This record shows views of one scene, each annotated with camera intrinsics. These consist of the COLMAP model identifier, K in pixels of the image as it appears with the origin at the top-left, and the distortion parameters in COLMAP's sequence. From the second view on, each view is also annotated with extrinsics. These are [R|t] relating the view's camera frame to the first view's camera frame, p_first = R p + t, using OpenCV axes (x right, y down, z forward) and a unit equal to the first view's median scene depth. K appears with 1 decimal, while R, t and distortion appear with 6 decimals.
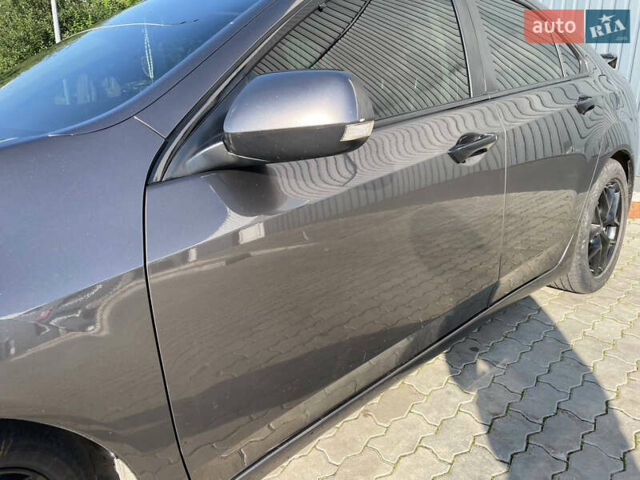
lens RADIAL K [[464.9, 0, 318.0], [0, 464.9, 239.1], [0, 0, 1]] dist [0.043508, 0.001361]
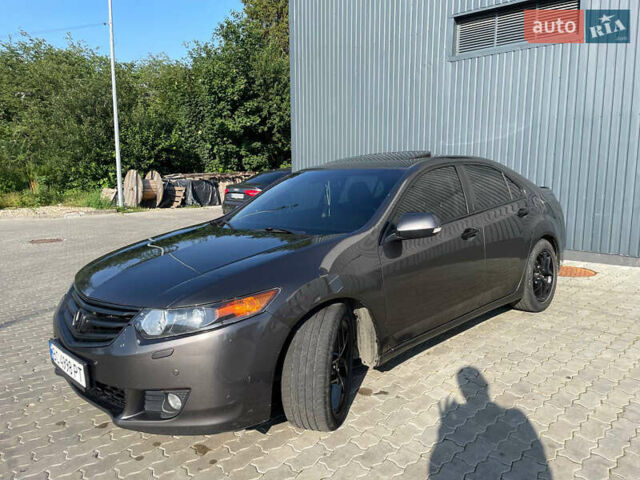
lens RADIAL K [[464.9, 0, 322.1], [0, 464.9, 240.8], [0, 0, 1]] dist [0.043508, 0.001361]
pose [[0.999892, -0.004864, 0.013892, -0.301116], [0.007130, 0.985761, -0.168002, 0.154096], [-0.012877, 0.168083, 0.985689, -0.878354]]
